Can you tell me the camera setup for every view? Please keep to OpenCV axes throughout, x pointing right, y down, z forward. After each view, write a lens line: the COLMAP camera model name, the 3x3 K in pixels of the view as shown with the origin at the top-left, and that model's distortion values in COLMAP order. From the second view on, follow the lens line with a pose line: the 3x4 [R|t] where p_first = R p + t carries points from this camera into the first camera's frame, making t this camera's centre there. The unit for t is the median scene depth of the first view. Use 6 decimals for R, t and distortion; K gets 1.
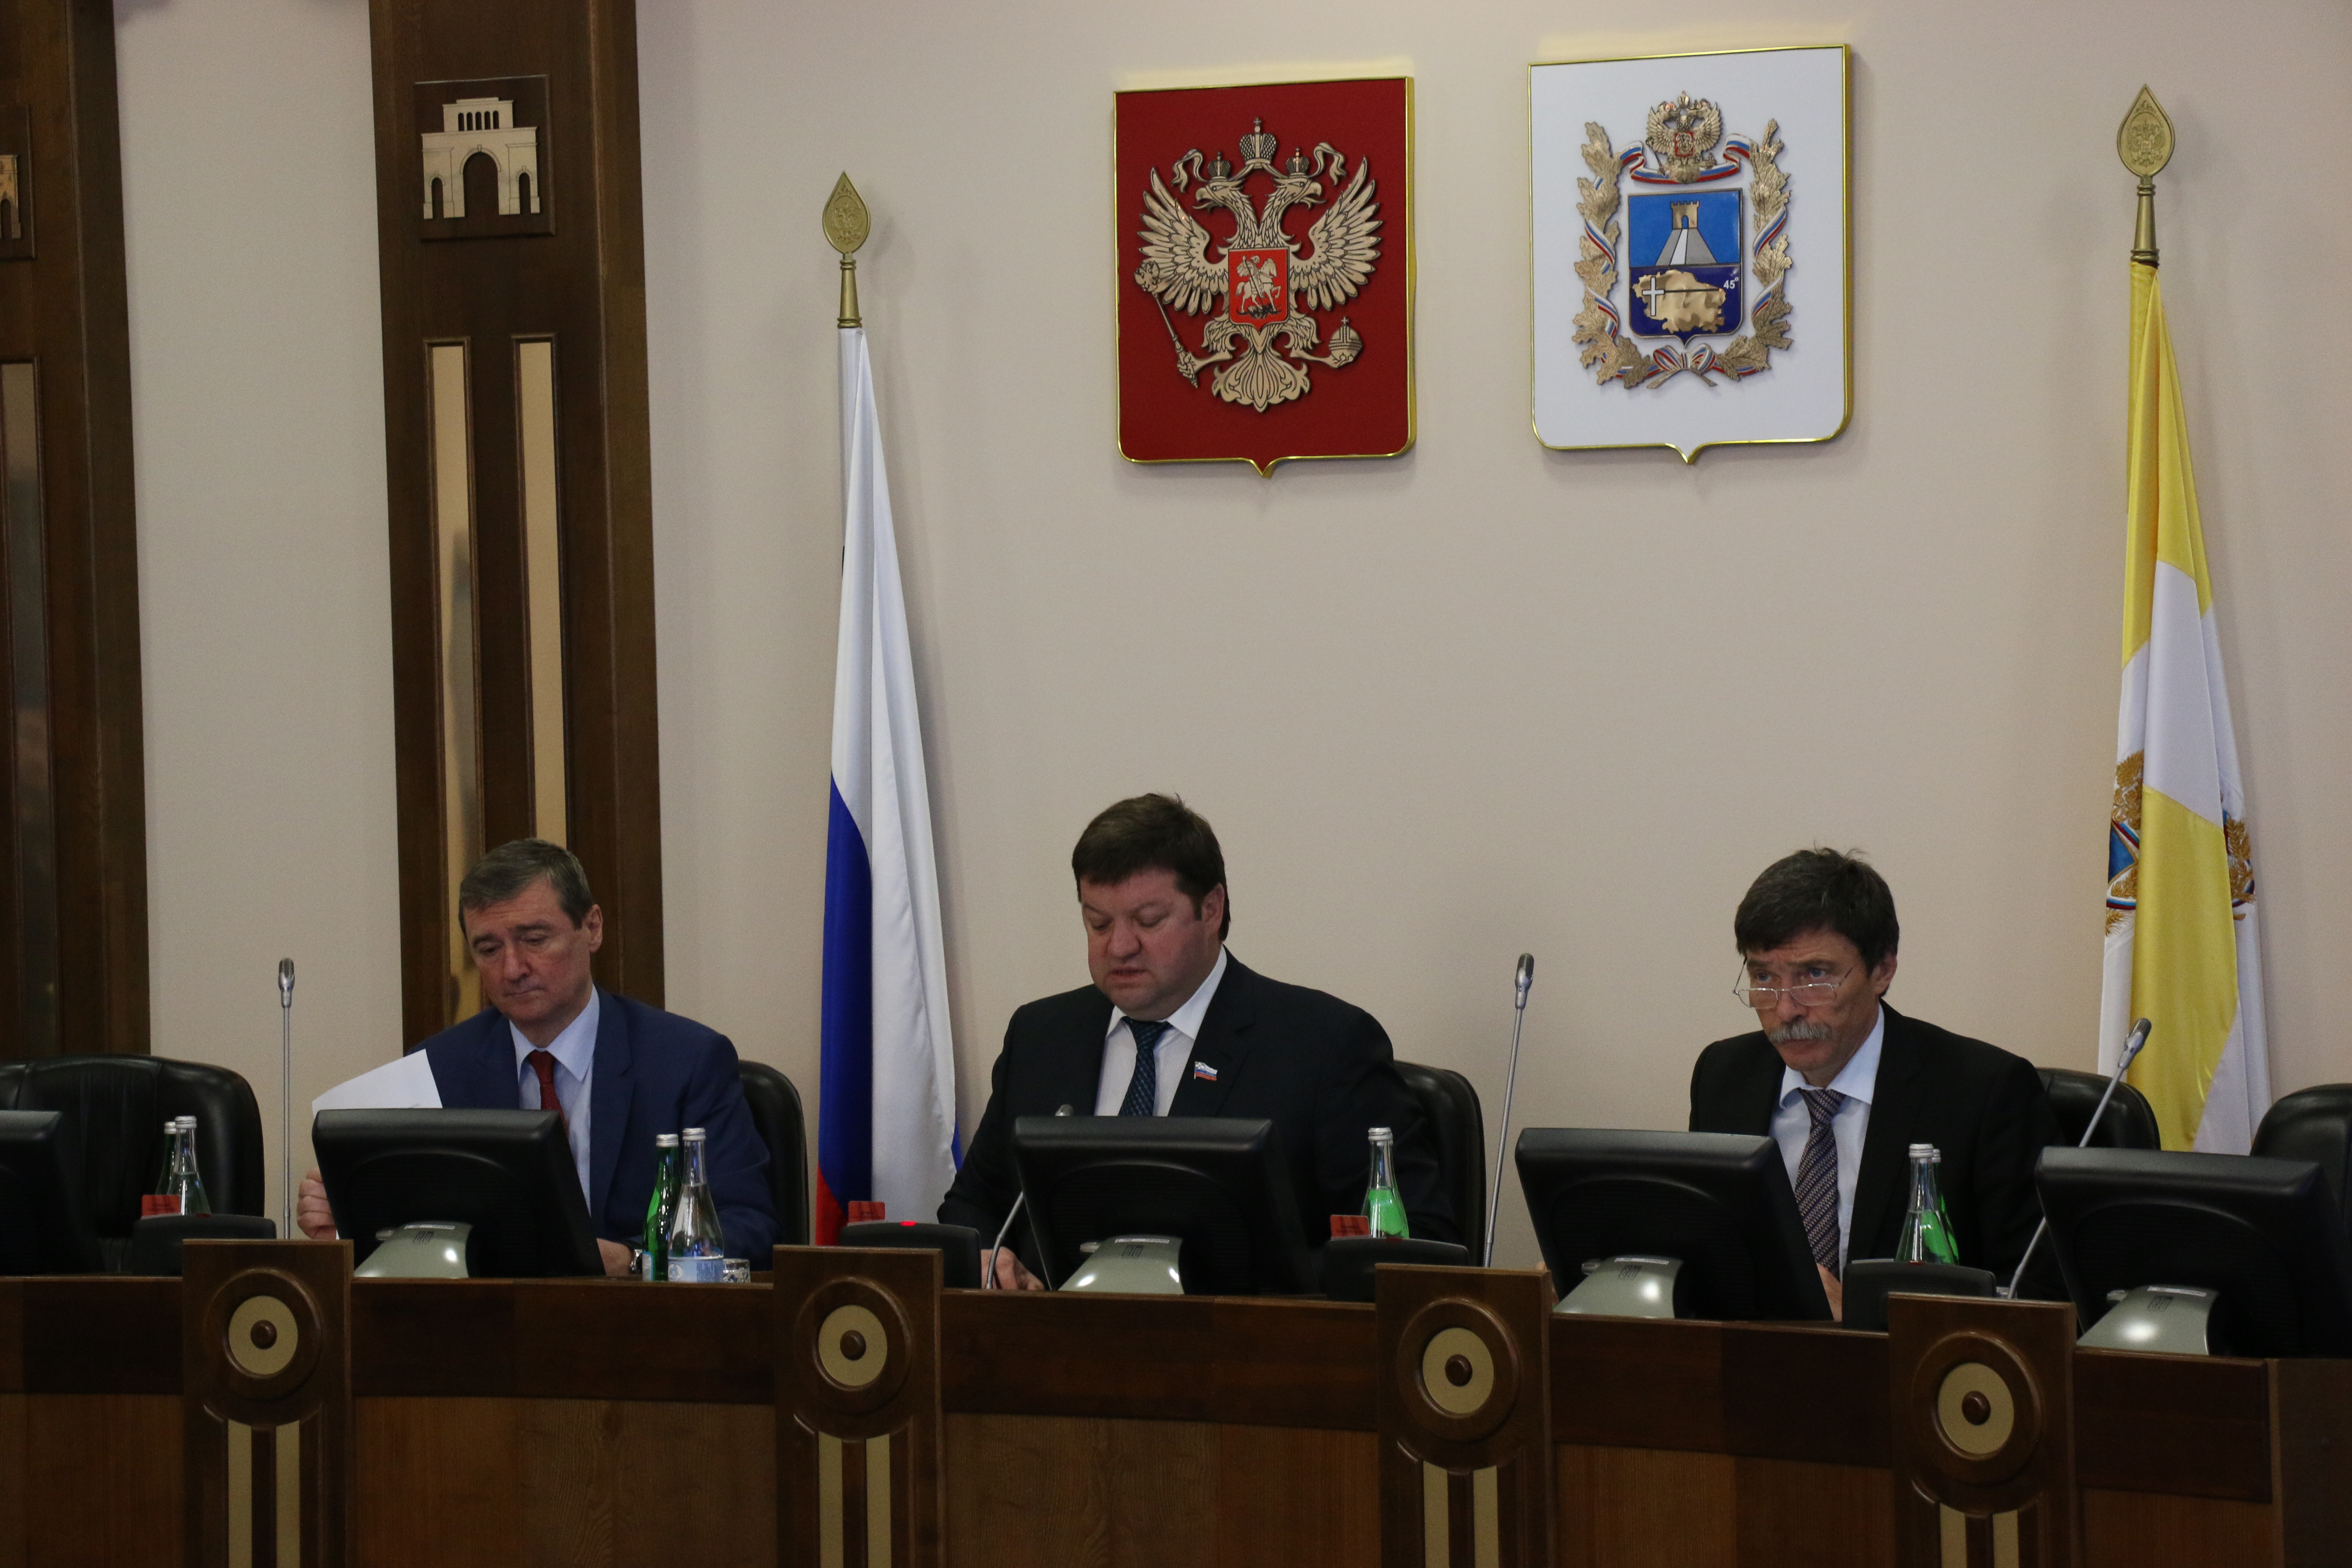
lens RADIAL K [[6743.1, 0, 1176.0], [0, 6743.1, 784.0], [0, 0, 1]] dist [0.724142, 0.021294]
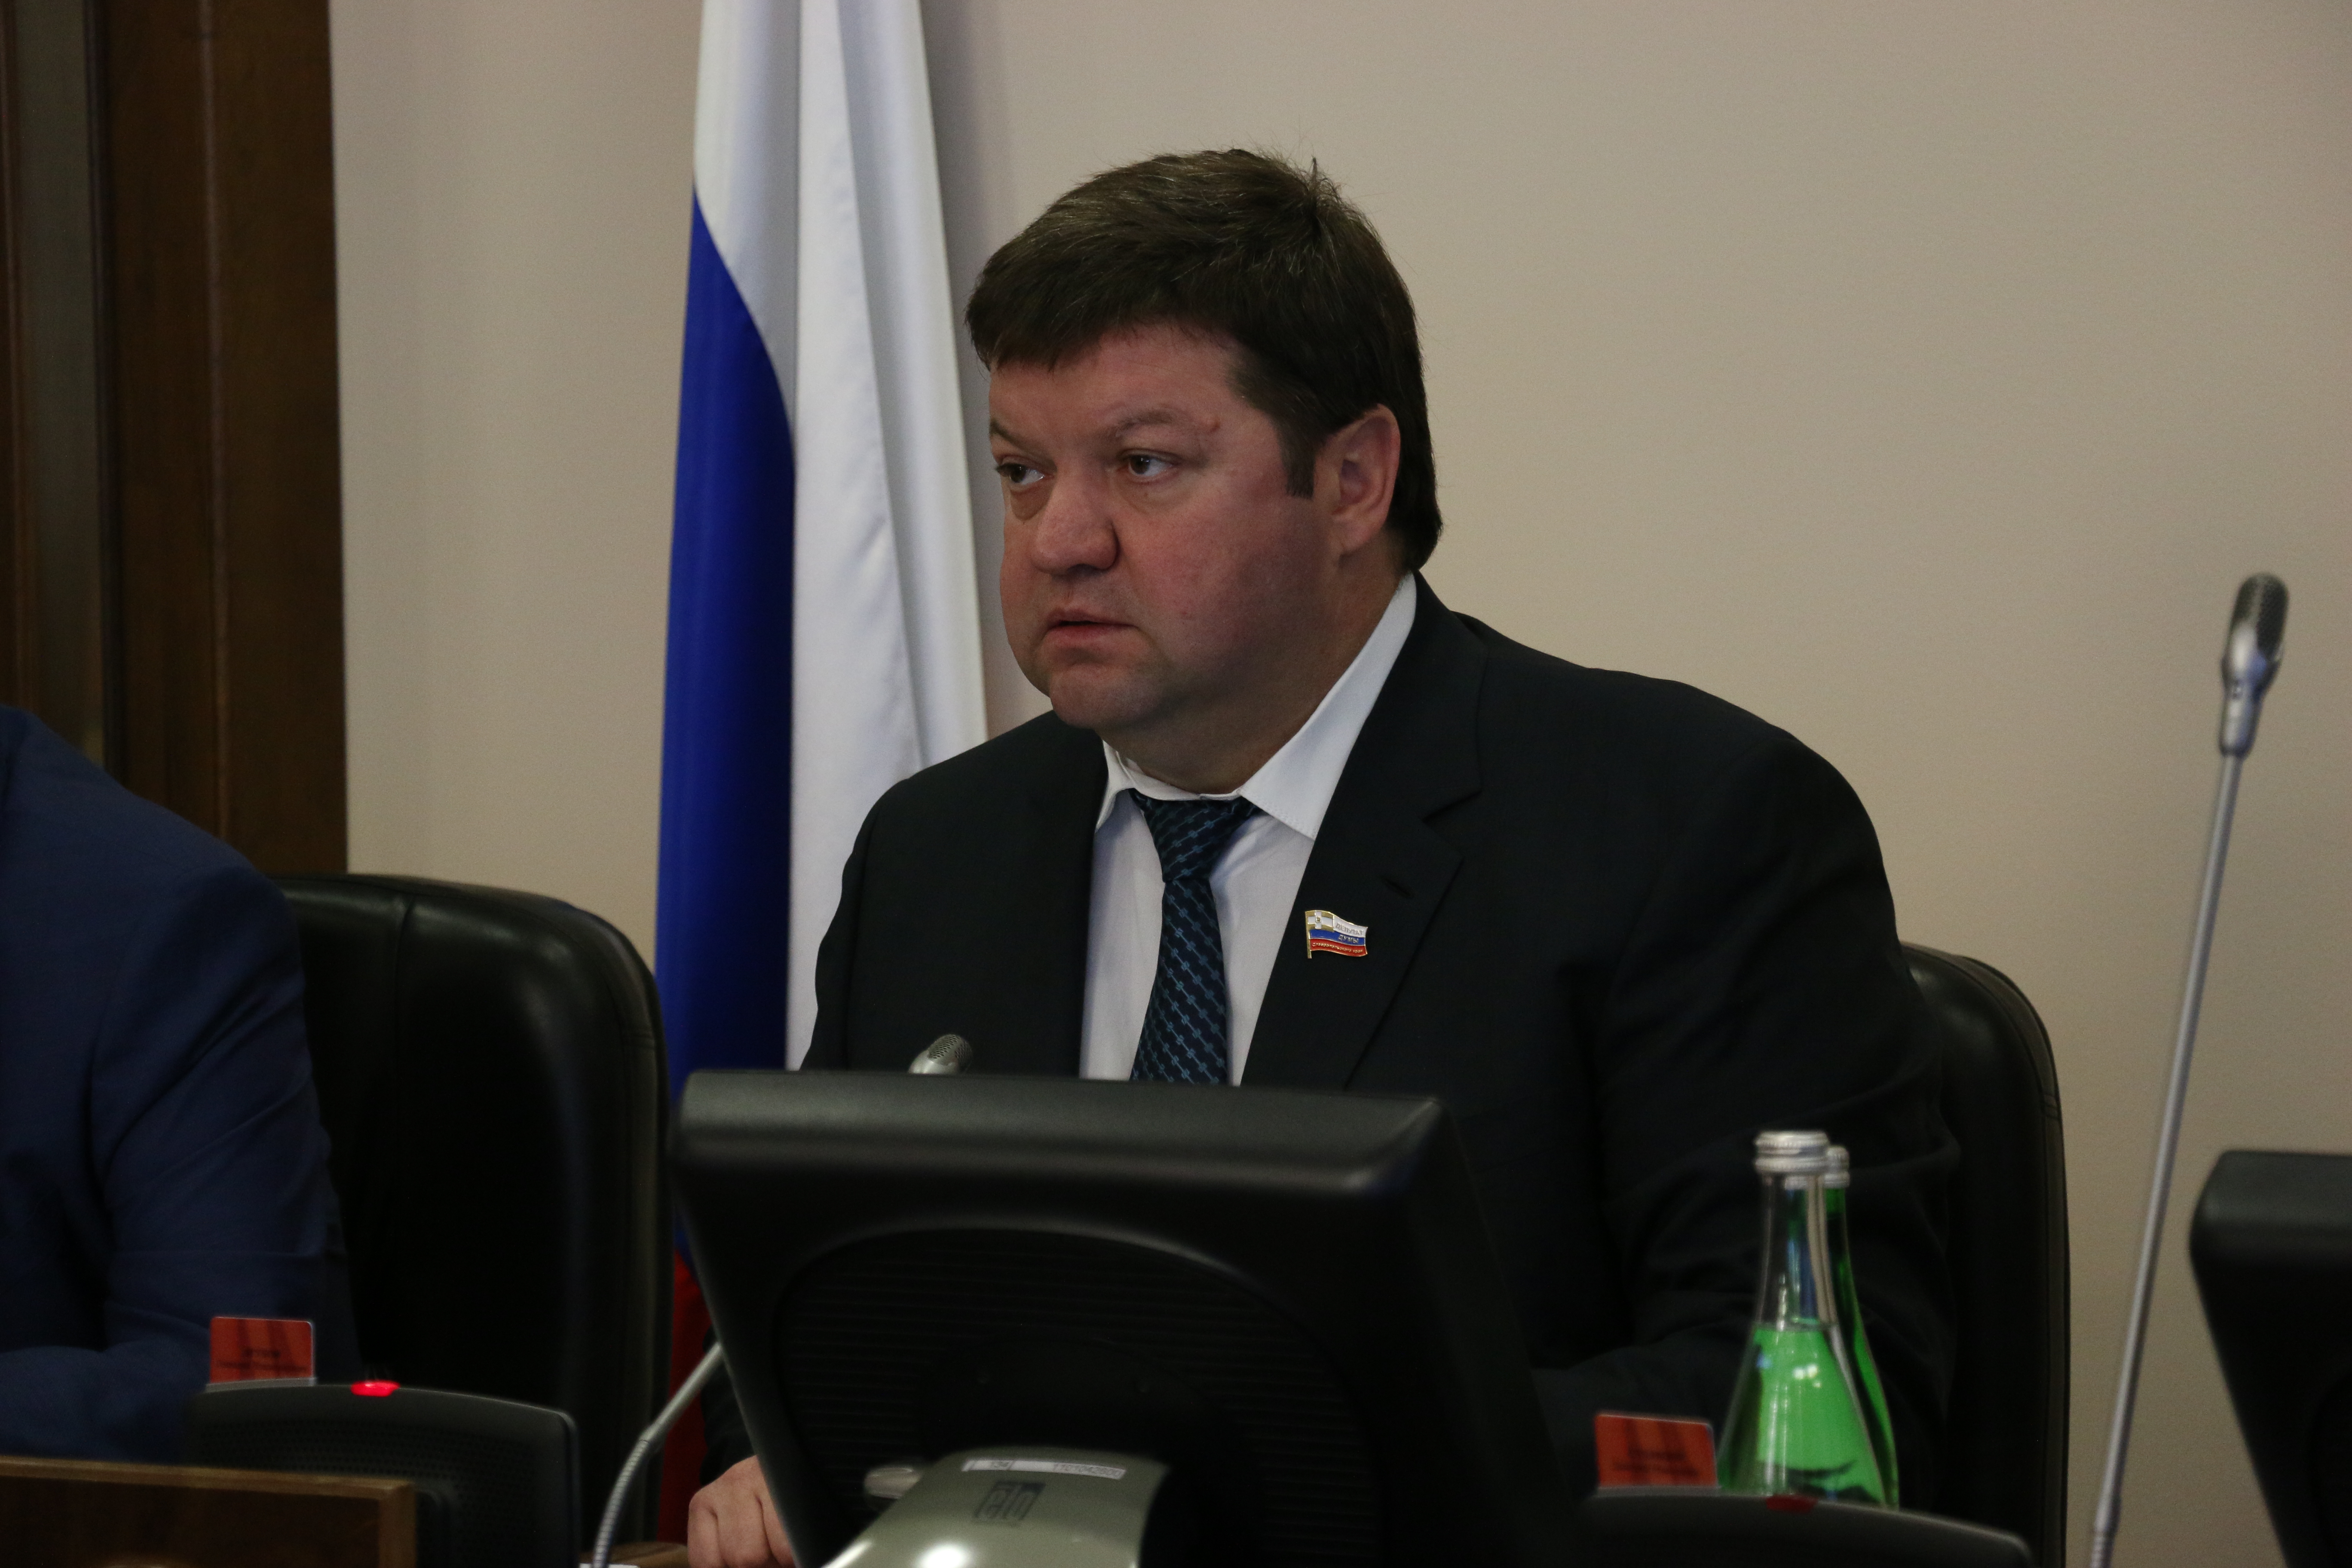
lens RADIAL K [[9522.4, 0, 1176.0], [0, 9522.4, 784.0], [0, 0, 1]] dist [1.133013, 1.426469]
pose [[0.993208, 0.019168, -0.114762, 0.050942], [-0.016575, 0.999586, 0.023507, 0.023950], [0.115165, -0.021445, 0.993115, 0.538230]]
